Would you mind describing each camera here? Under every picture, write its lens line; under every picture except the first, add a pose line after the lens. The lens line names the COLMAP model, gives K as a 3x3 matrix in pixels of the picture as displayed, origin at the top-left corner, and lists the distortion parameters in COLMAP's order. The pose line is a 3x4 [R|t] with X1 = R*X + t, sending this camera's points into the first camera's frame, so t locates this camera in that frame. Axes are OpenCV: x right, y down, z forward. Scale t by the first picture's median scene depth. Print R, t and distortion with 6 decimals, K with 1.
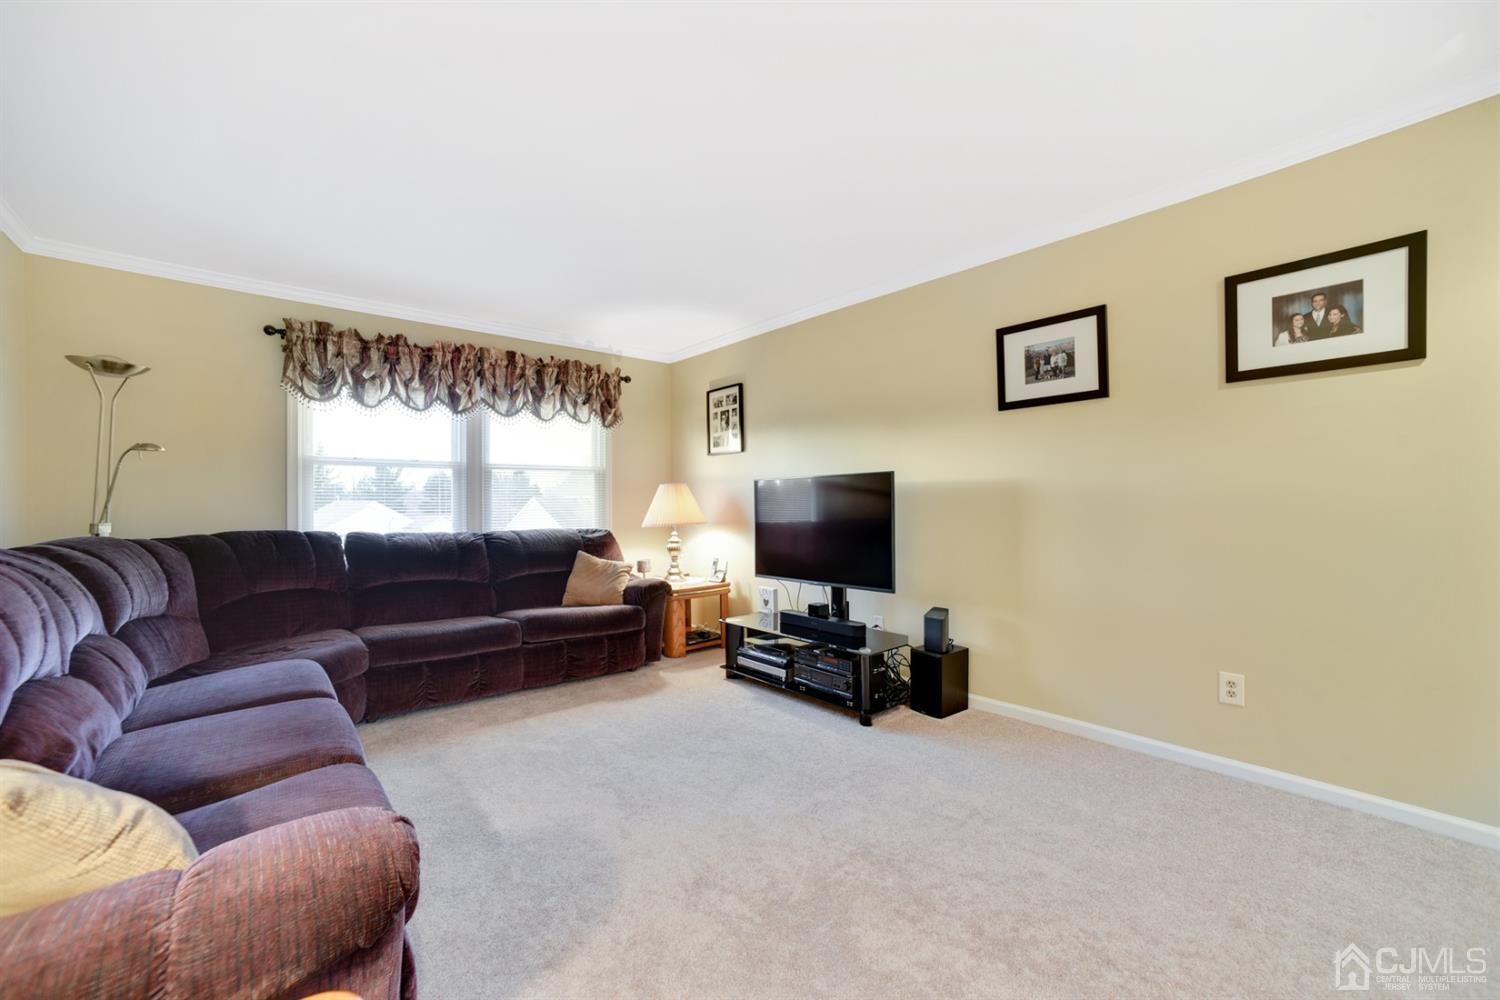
lens RADIAL K [[610.7, 0, 750.1], [0, 610.7, 496.9], [0, 0, 1]] dist [-0.017426, 0.004886]
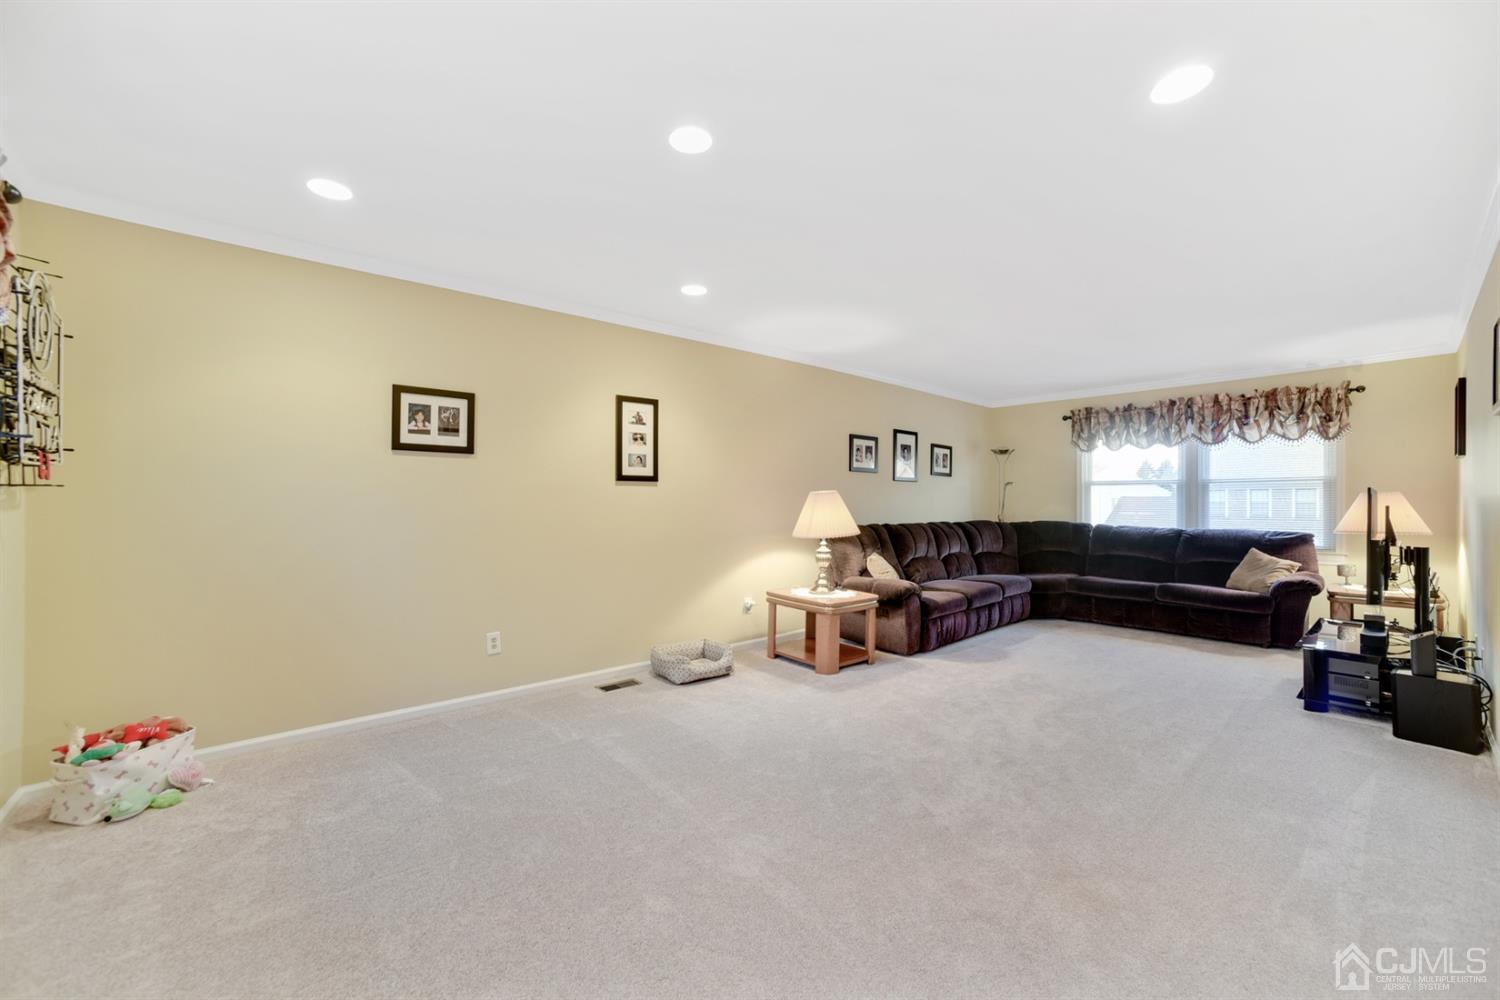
lens RADIAL K [[610.7, 0, 749.8], [0, 610.7, 499.1], [0, 0, 1]] dist [-0.017426, 0.004886]
pose [[0.044775, 0.003048, -0.998992, 0.903746], [0.011216, 0.999931, 0.003554, -0.027646], [0.998934, -0.011363, 0.044738, -0.079241]]
